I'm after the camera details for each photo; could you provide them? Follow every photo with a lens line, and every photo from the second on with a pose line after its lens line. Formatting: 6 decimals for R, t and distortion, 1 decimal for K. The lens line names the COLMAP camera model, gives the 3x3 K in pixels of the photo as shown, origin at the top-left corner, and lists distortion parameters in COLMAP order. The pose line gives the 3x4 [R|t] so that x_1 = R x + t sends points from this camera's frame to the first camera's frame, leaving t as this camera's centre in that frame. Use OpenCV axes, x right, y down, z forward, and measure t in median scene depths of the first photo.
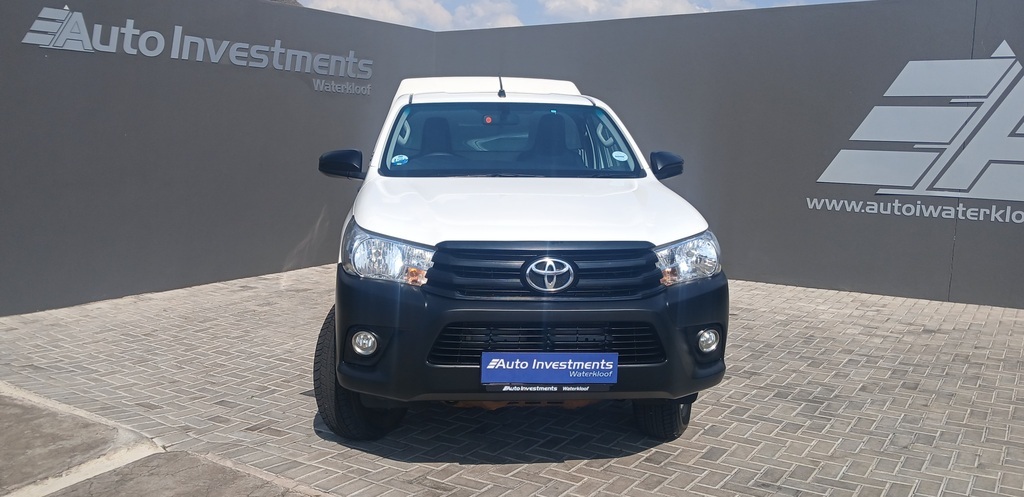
lens RADIAL K [[826.0, 0, 512.0], [0, 826.0, 248.5], [0, 0, 1]] dist [0.076333, -0.143492]
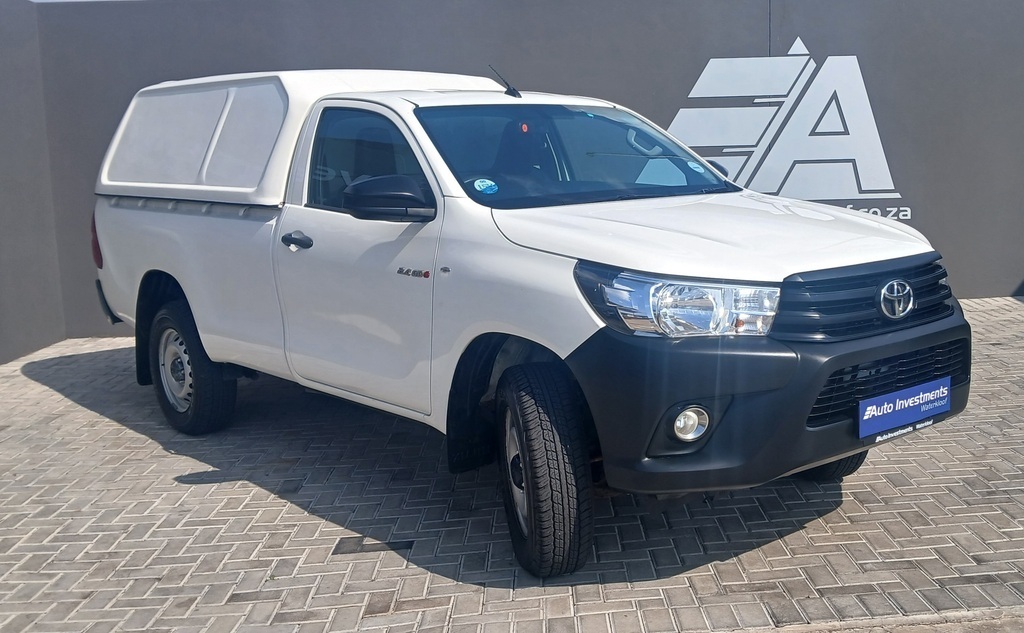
lens RADIAL K [[1076.7, 0, 558.3], [0, 1076.7, 314.6], [0, 0, 1]] dist [0.150222, -0.334620]
pose [[0.797746, -0.126826, 0.589505, -0.659809], [0.121204, 0.991404, 0.049271, -0.036440], [-0.590686, 0.032144, 0.806261, 0.218580]]
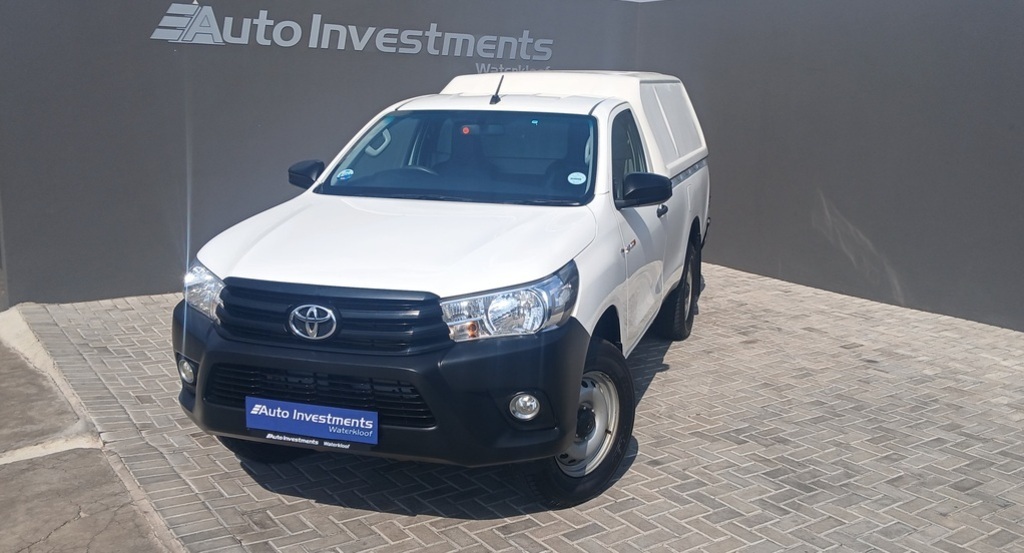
lens RADIAL K [[911.9, 0, 558.4], [0, 911.9, 279.6], [0, 0, 1]] dist [0.202191, -0.444172]
pose [[0.936862, 0.071176, -0.342379, 0.482505], [-0.051699, 0.996500, 0.065693, -0.071879], [0.345856, -0.043845, 0.937263, 0.088713]]
